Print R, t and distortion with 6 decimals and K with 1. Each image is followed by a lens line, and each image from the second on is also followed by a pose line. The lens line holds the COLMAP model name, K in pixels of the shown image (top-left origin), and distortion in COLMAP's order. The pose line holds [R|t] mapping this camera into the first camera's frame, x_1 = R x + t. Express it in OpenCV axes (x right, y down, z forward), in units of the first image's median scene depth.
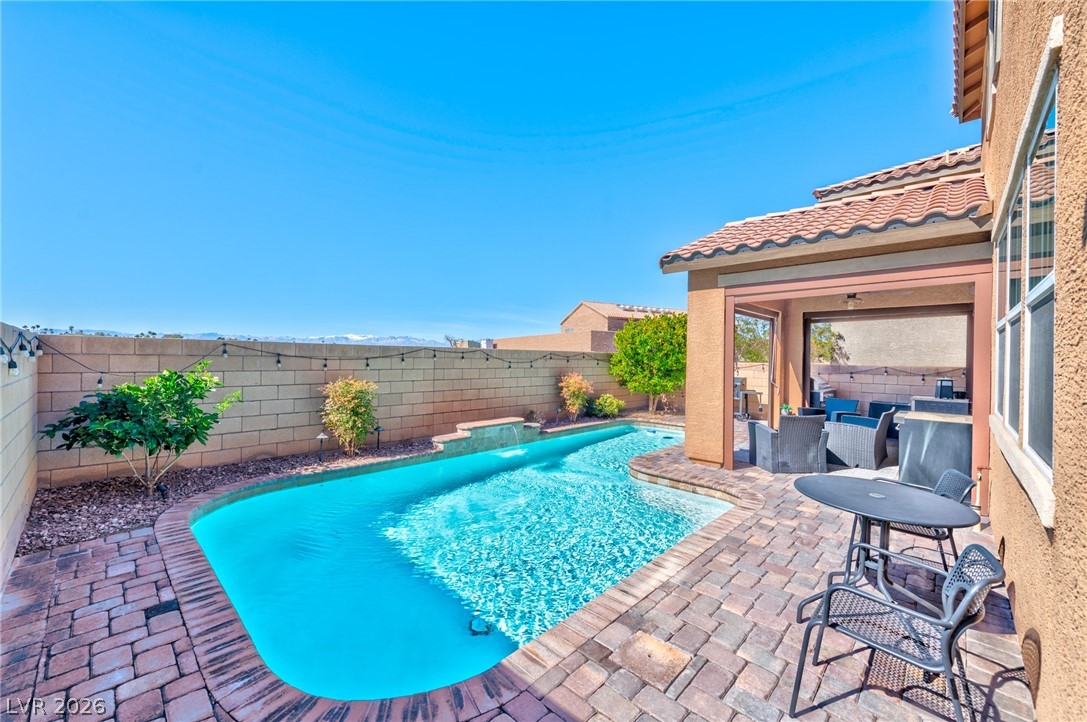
lens RADIAL K [[431.7, 0, 542.0], [0, 431.7, 360.7], [0, 0, 1]] dist [0.001385, -0.000301]
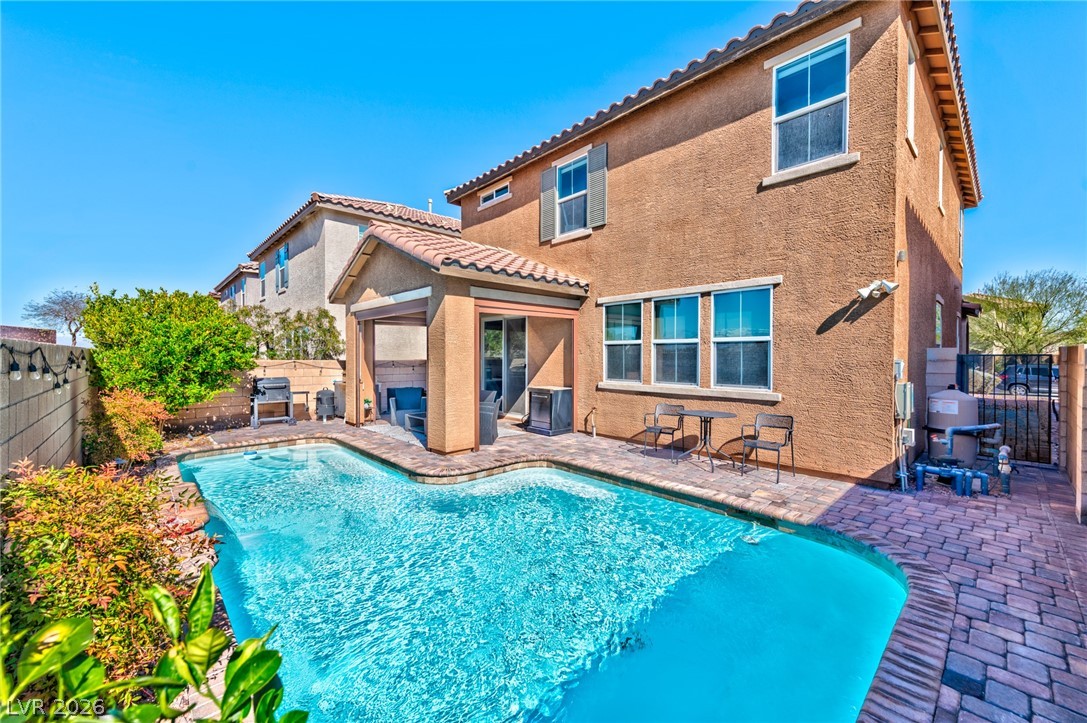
lens RADIAL K [[431.7, 0, 545.4], [0, 431.7, 354.5], [0, 0, 1]] dist [0.001385, -0.000301]
pose [[0.050254, -0.011836, 0.998666, -1.509725], [0.008558, 0.999898, 0.011420, -0.055150], [-0.998700, 0.007973, 0.050350, 1.522574]]
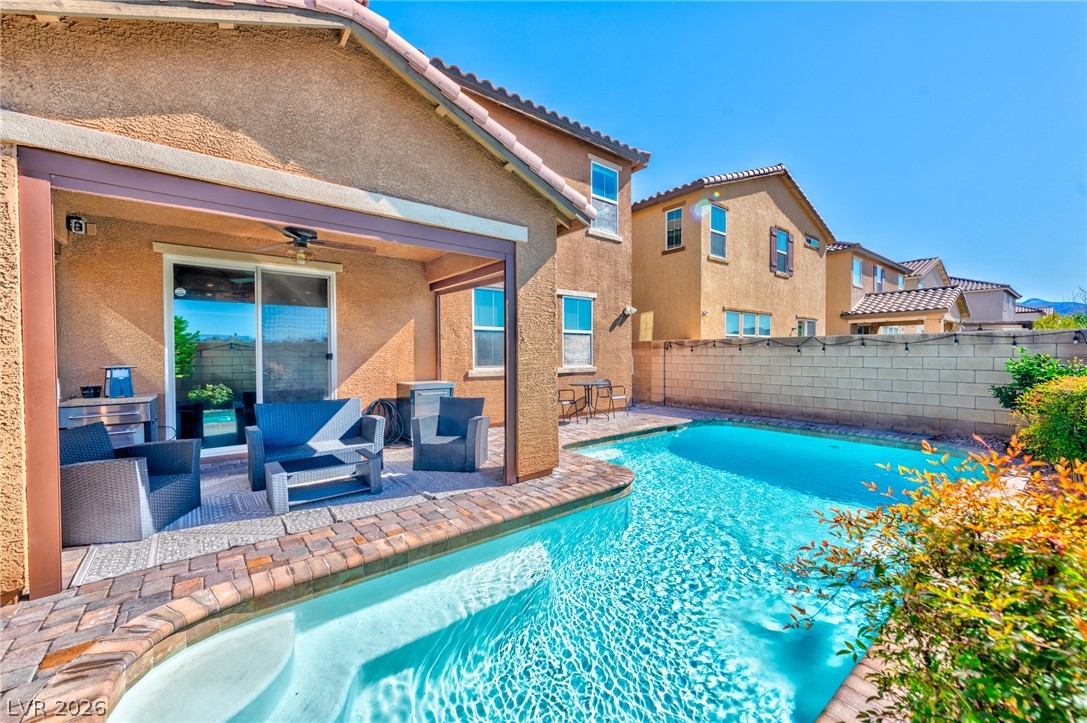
lens RADIAL K [[431.7, 0, 546.0], [0, 431.7, 364.1], [0, 0, 1]] dist [0.001385, -0.000301]
pose [[-0.993949, -0.005691, 0.109696, 0.278553], [-0.002221, 0.999494, 0.031732, 0.024693], [-0.109821, 0.031297, -0.993459, 3.497496]]
